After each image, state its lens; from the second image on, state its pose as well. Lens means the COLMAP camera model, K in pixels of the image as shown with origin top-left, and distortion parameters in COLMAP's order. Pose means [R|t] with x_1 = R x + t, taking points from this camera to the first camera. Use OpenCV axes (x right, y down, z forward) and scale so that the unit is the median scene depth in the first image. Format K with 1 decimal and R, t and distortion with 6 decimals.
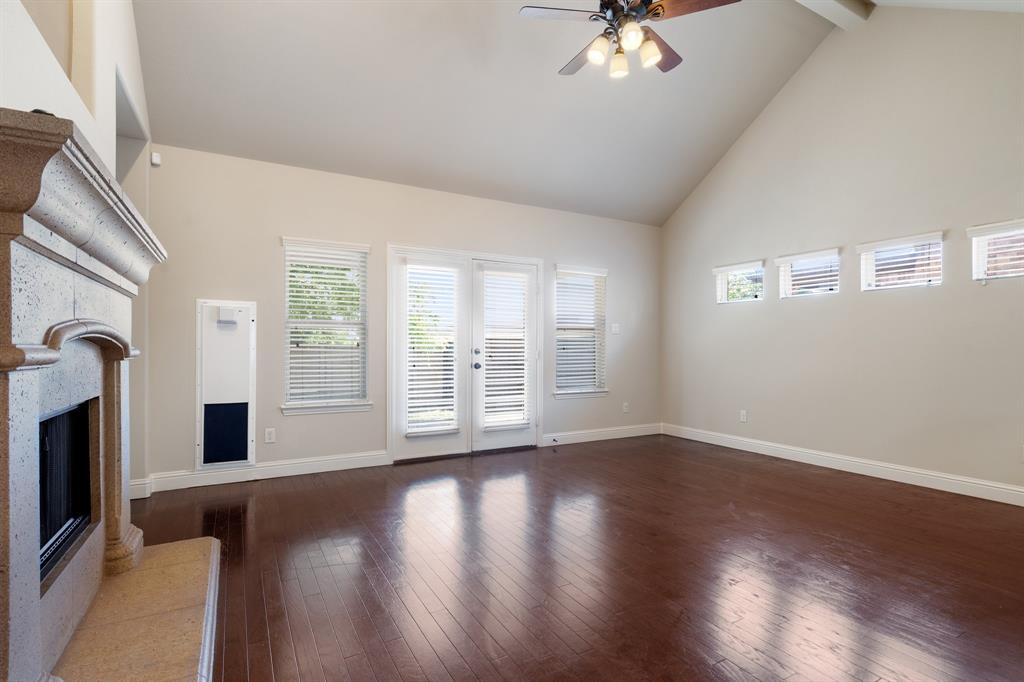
lens RADIAL K [[488.8, 0, 508.8], [0, 488.8, 344.3], [0, 0, 1]] dist [-0.003491, 0.001141]
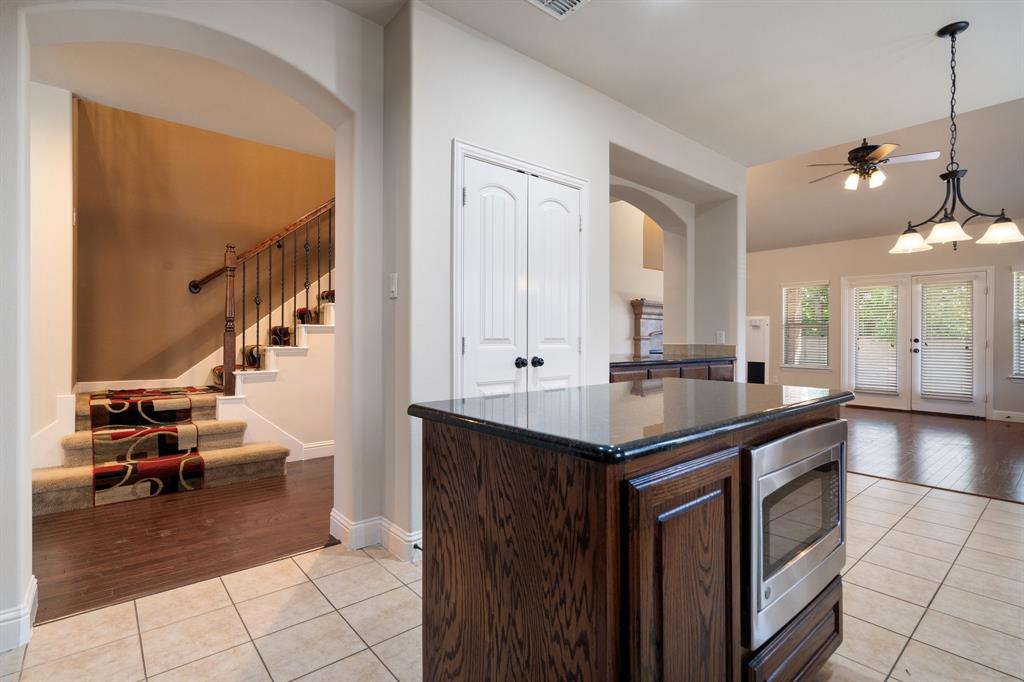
lens RADIAL K [[488.8, 0, 510.2], [0, 488.8, 337.8], [0, 0, 1]] dist [-0.003491, 0.001141]
pose [[0.196829, 0.003119, -0.980433, 1.103438], [0.001308, 0.999993, 0.003444, -0.000002], [0.980437, -0.001961, 0.196823, -0.444323]]
